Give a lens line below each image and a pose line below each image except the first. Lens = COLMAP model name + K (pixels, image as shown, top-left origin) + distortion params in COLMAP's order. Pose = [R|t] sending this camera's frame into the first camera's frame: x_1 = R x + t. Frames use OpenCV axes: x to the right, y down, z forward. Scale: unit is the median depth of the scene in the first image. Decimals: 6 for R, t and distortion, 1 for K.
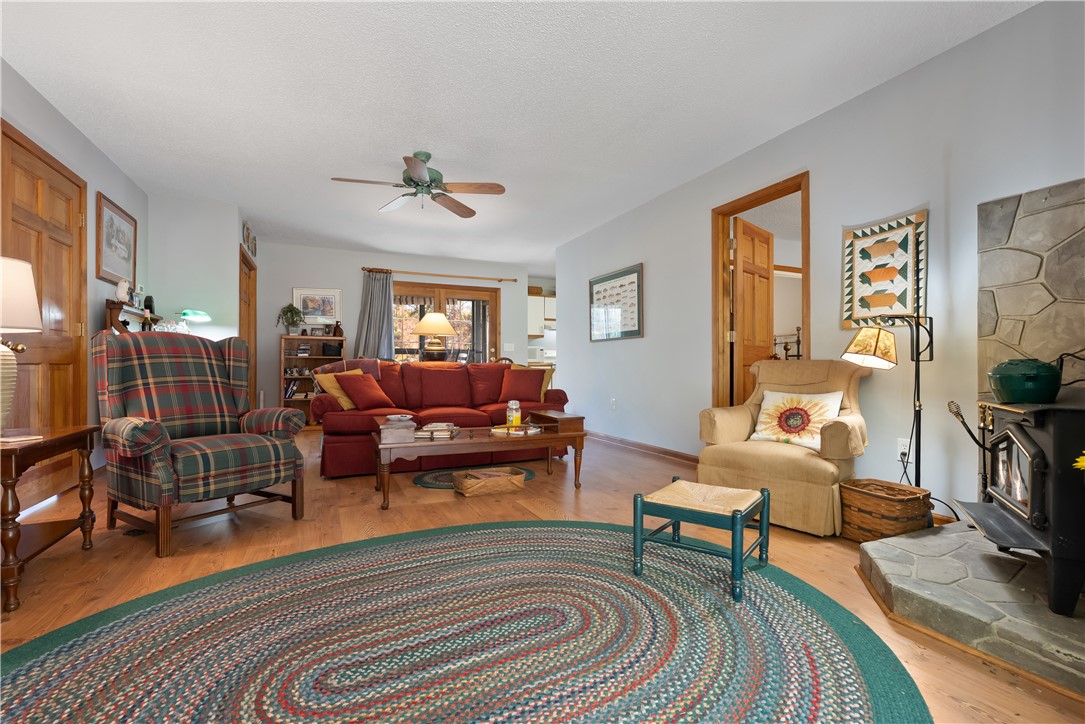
lens RADIAL K [[491.6, 0, 545.6], [0, 491.6, 362.9], [0, 0, 1]] dist [-0.012508, -0.000140]
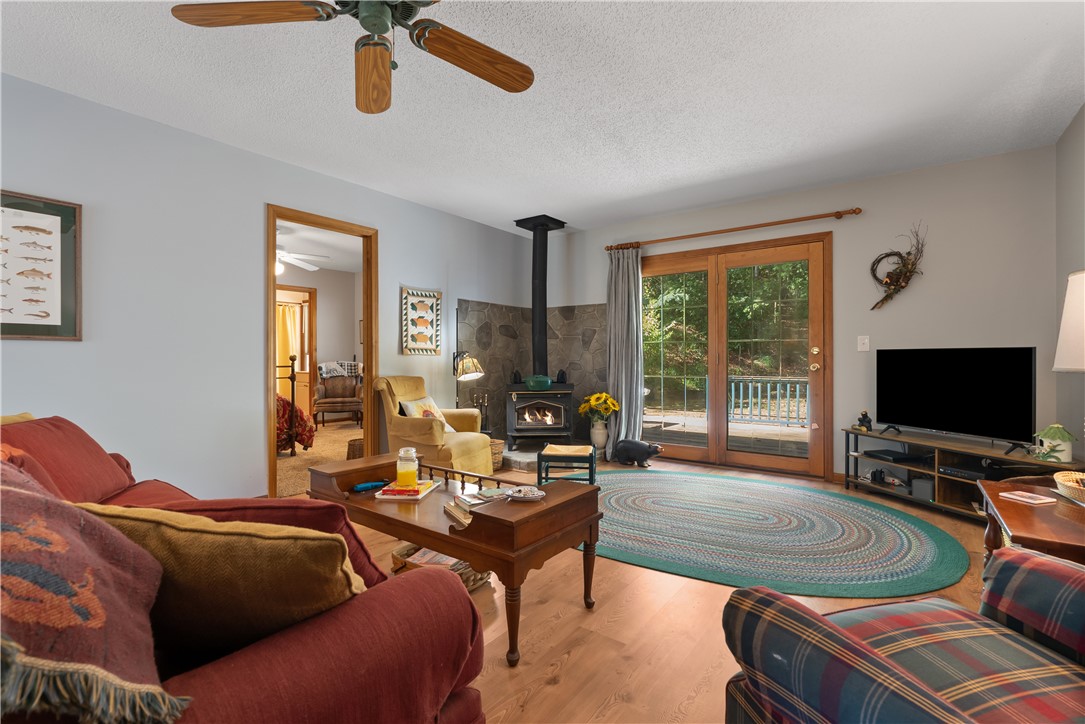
lens RADIAL K [[491.6, 0, 544.7], [0, 491.6, 362.8], [0, 0, 1]] dist [-0.012508, -0.000140]
pose [[-0.478683, -0.004496, 0.877977, -0.944961], [-0.003106, 0.999989, 0.003428, -0.054492], [-0.877983, -0.001086, -0.478691, 1.429847]]
